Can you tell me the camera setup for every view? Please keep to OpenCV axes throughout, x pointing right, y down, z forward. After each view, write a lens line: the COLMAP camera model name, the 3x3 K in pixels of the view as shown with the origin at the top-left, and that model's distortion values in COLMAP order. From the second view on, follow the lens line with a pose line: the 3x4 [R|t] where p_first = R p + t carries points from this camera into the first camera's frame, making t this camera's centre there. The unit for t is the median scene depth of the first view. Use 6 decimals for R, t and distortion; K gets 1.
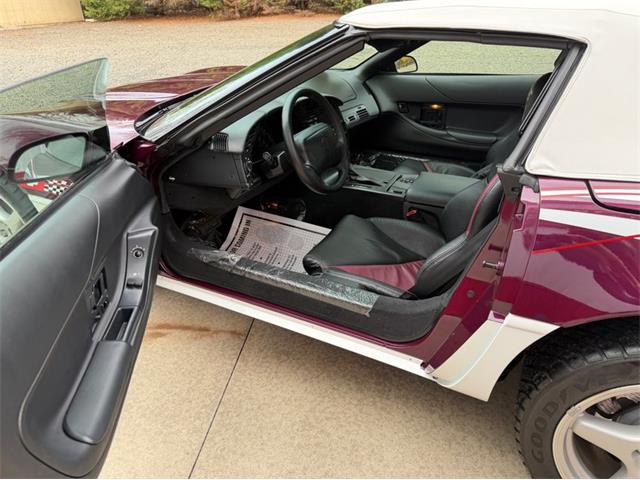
lens RADIAL K [[455.8, 0, 322.3], [0, 455.8, 241.2], [0, 0, 1]] dist [0.052181, -0.081038]
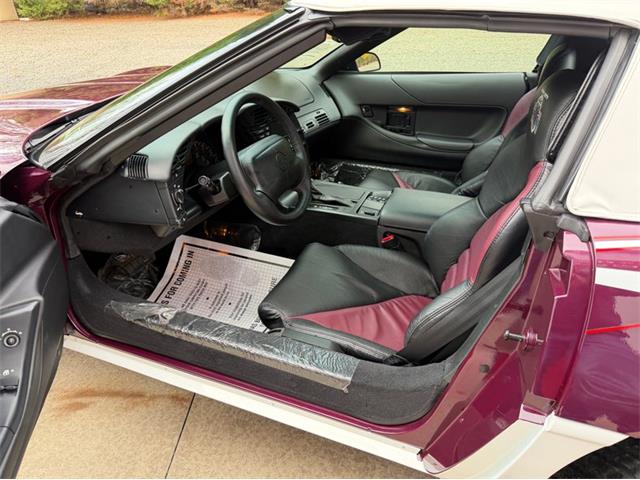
lens RADIAL K [[455.8, 0, 322.3], [0, 455.8, 241.2], [0, 0, 1]] dist [0.052181, -0.081038]
pose [[0.995313, -0.041705, 0.087249, 0.004390], [0.041569, 0.999130, 0.003377, -0.070899], [-0.087314, 0.000265, 0.996181, 0.191635]]
